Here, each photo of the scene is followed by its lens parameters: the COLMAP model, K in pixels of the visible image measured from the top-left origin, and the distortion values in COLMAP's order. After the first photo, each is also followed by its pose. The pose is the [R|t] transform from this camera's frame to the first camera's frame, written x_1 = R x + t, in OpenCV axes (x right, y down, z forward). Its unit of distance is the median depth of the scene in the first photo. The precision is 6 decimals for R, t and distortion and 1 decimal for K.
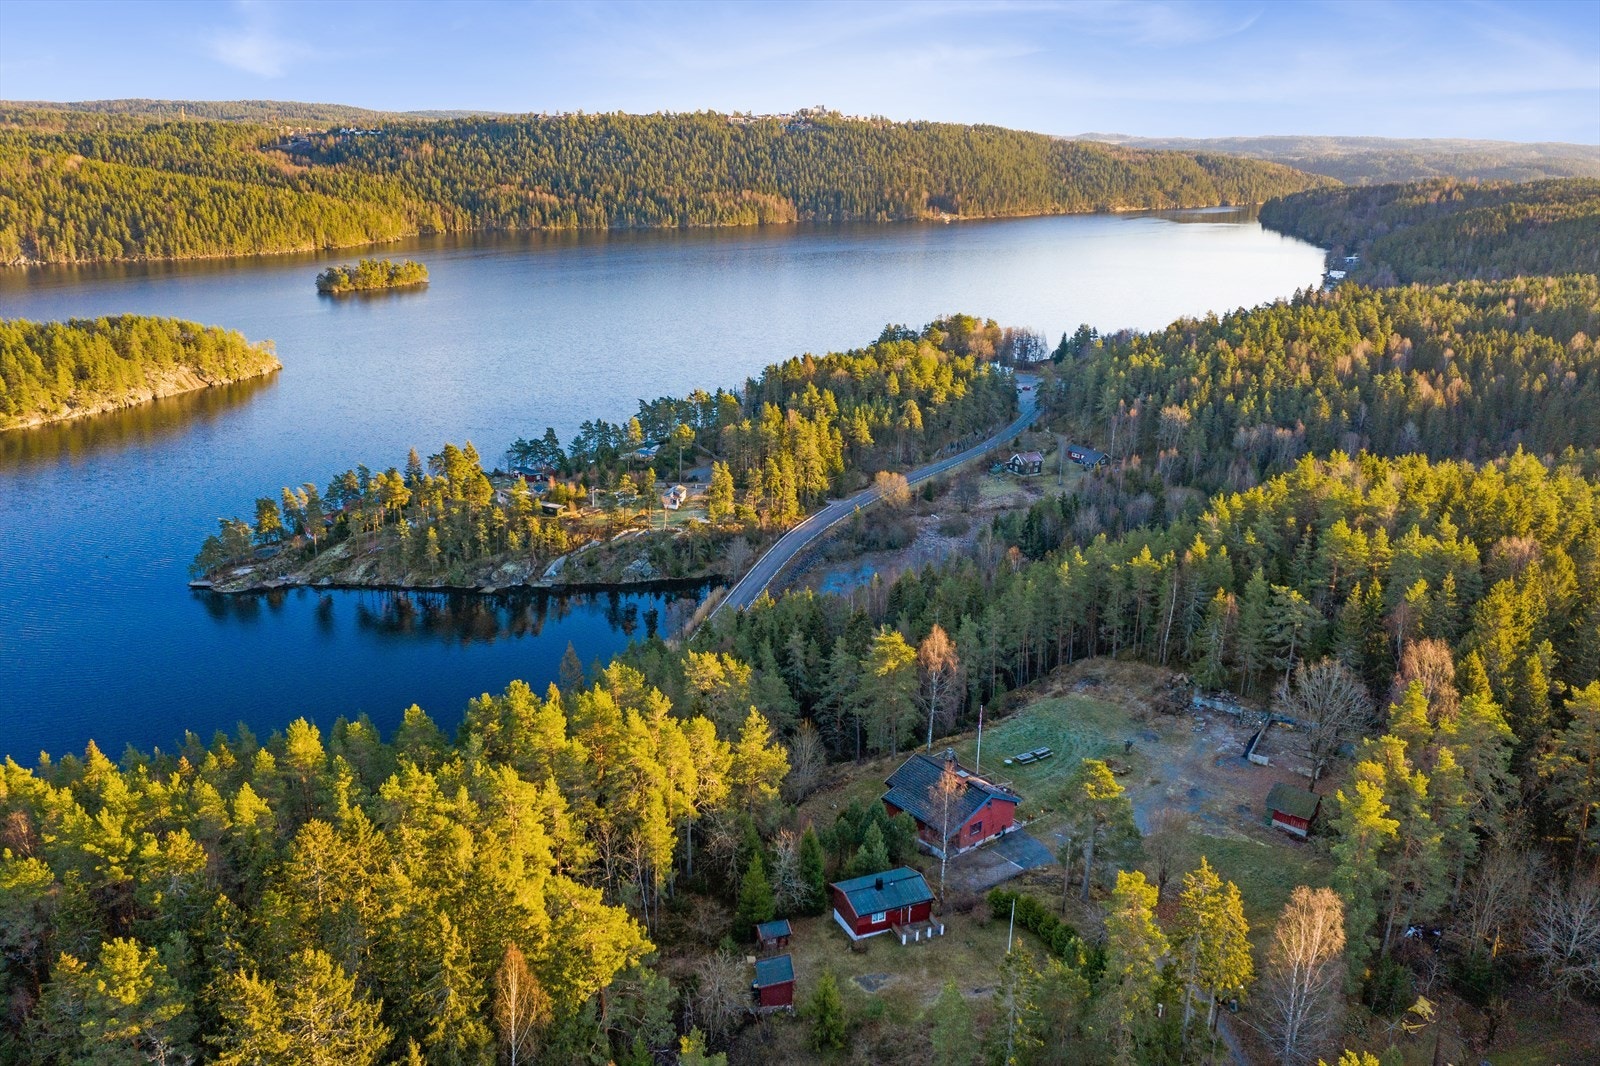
lens RADIAL K [[1289.5, 0, 797.6], [0, 1289.5, 515.0], [0, 0, 1]] dist [-0.009607, -0.000229]
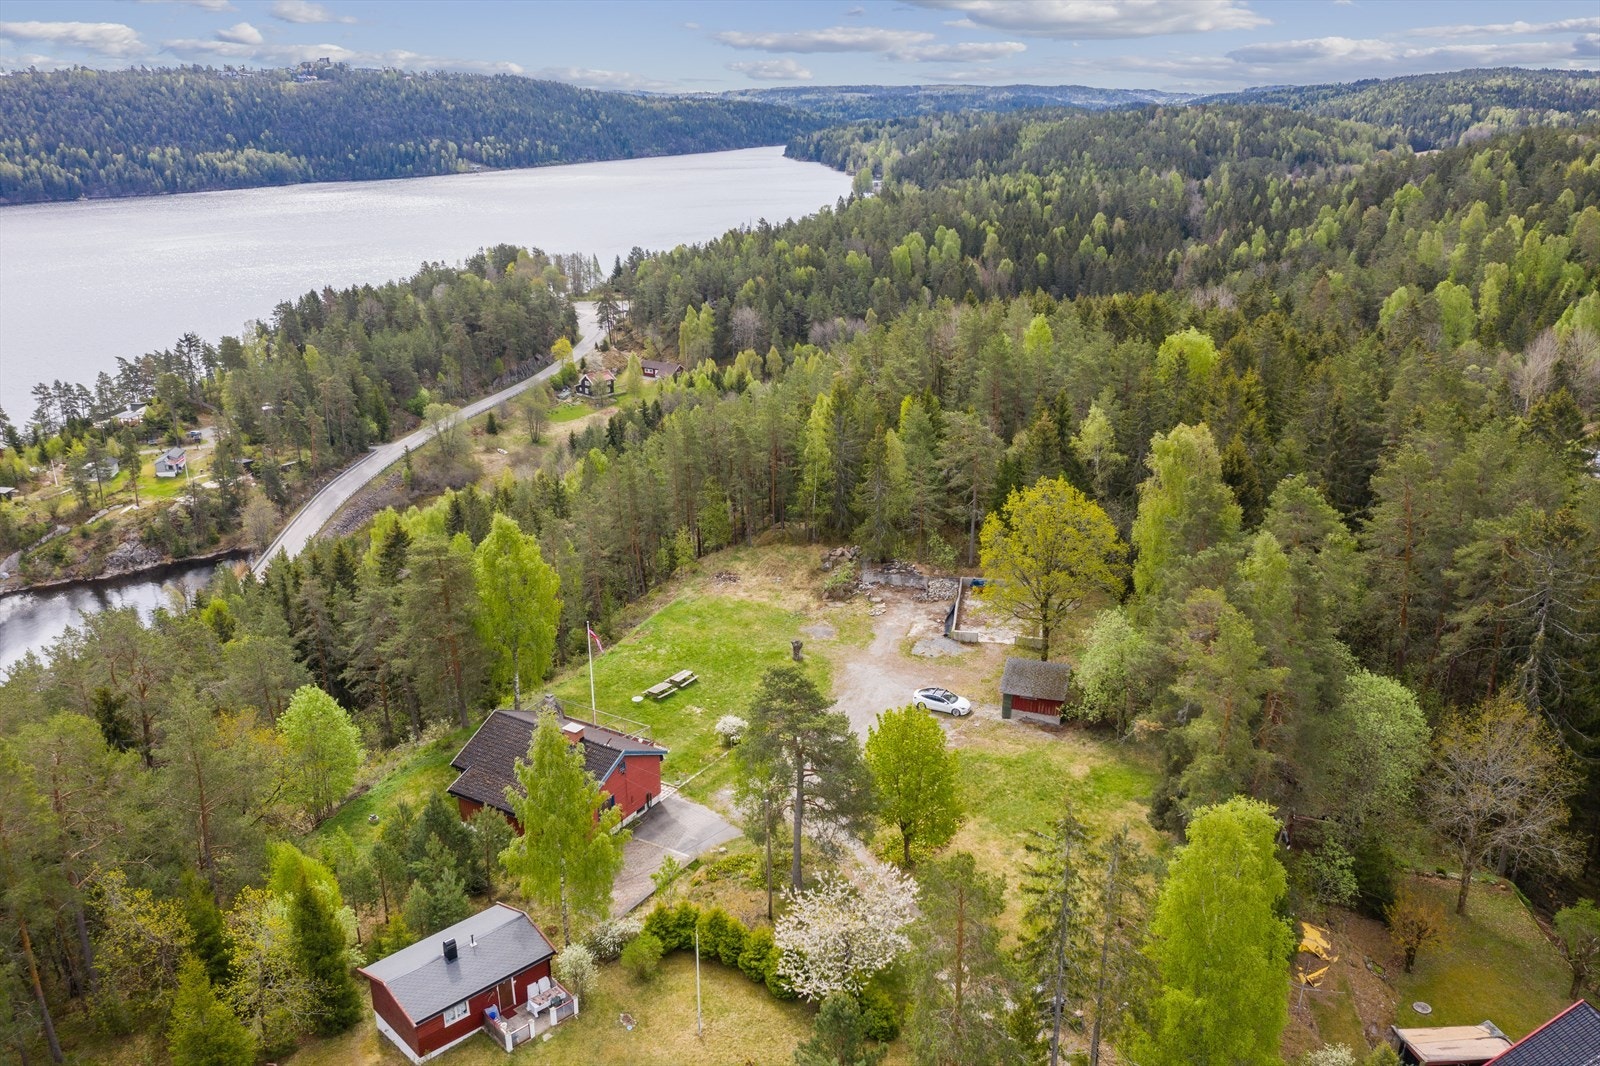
lens RADIAL K [[1289.5, 0, 797.6], [0, 1289.5, 515.0], [0, 0, 1]] dist [-0.009607, -0.000229]
pose [[0.939272, -0.136155, 0.315009, 0.016529], [0.125479, 0.990624, 0.054031, 0.027599], [-0.319412, -0.011223, 0.947549, 0.131588]]
